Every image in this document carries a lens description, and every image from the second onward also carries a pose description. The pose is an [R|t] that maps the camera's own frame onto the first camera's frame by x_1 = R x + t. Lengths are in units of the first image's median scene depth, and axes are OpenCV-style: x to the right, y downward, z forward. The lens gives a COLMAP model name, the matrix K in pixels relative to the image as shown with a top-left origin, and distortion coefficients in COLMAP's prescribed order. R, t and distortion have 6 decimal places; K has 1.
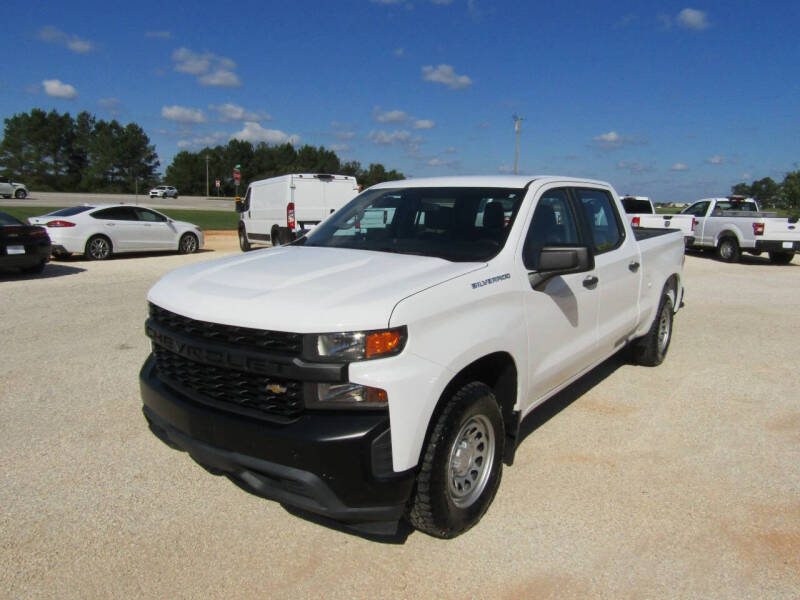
lens RADIAL K [[561.2, 0, 408.6], [0, 561.2, 285.4], [0, 0, 1]] dist [-0.019039, 0.001613]
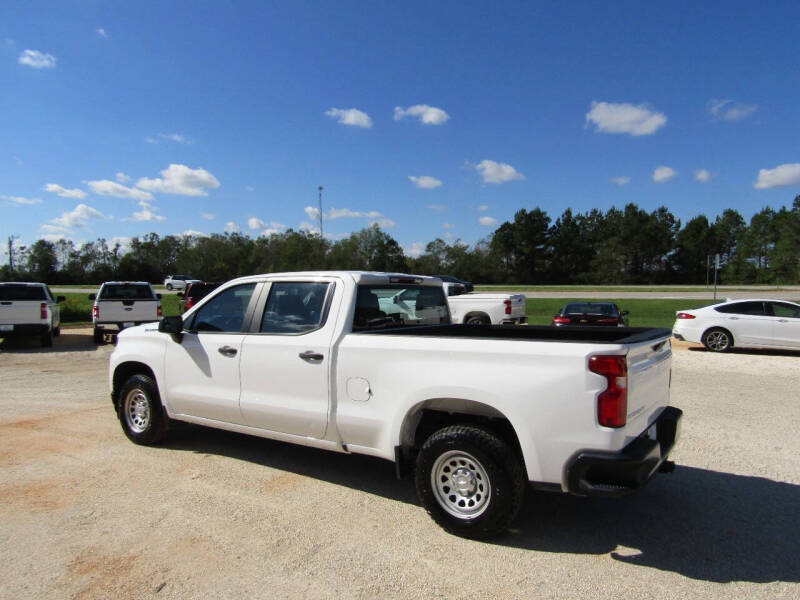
lens RADIAL K [[561.8, 0, 402.3], [0, 561.8, 298.8], [0, 0, 1]] dist [-0.017568, 0.005708]
pose [[0.037658, -0.006311, -0.999271, 0.536046], [-0.143337, 0.989605, -0.011651, -0.055297], [0.988957, 0.143672, 0.036362, 0.431984]]
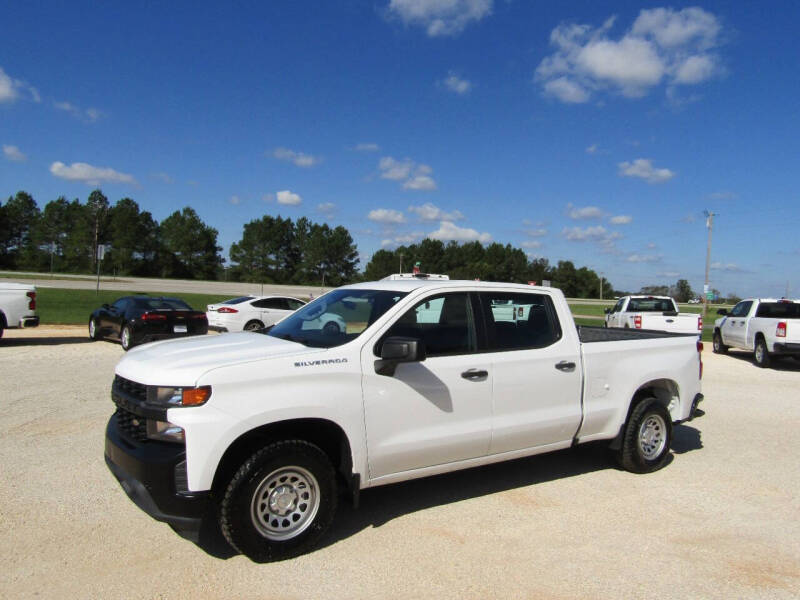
lens RADIAL K [[561.2, 0, 408.6], [0, 561.2, 285.4], [0, 0, 1]] dist [-0.019039, 0.001613]
pose [[0.944036, 0.014088, -0.329541, 0.180790], [-0.069395, 0.985209, -0.156678, 0.001451], [0.322460, 0.170778, 0.931050, -0.040275]]
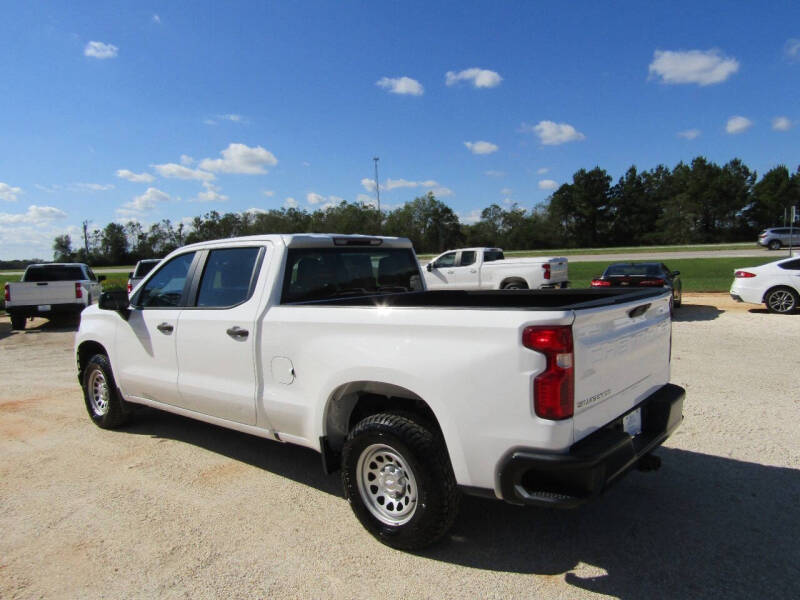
lens RADIAL K [[562.9, 0, 402.1], [0, 562.9, 287.9], [0, 0, 1]] dist [-0.020254, 0.001693]
pose [[-0.070945, 0.028652, -0.997069, 0.478093], [-0.109377, 0.993336, 0.036328, -0.061429], [0.991465, 0.111633, -0.067339, 0.506134]]
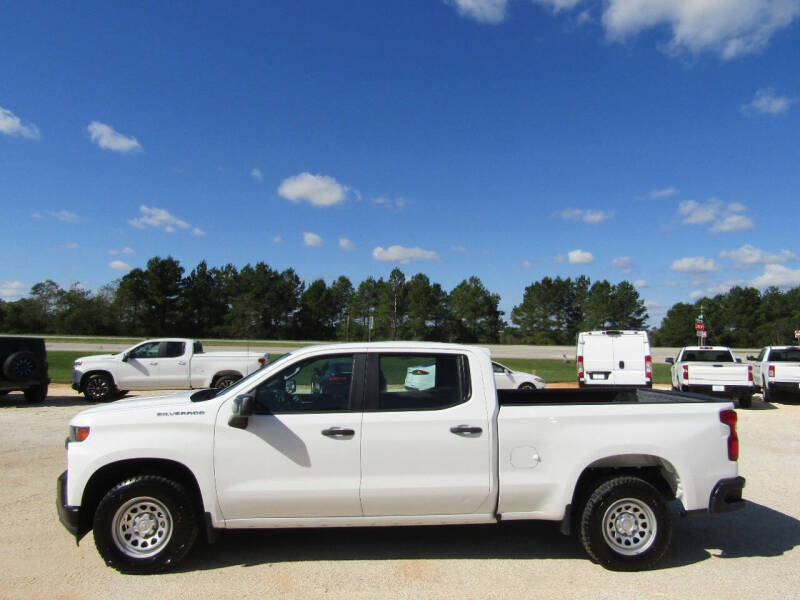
lens RADIAL K [[561.8, 0, 402.3], [0, 561.8, 298.8], [0, 0, 1]] dist [-0.017568, 0.005708]
pose [[0.649924, -0.075373, -0.756253, 0.419879], [-0.110302, 0.975179, -0.191987, -0.021254], [0.751953, 0.208193, 0.625478, 0.099947]]
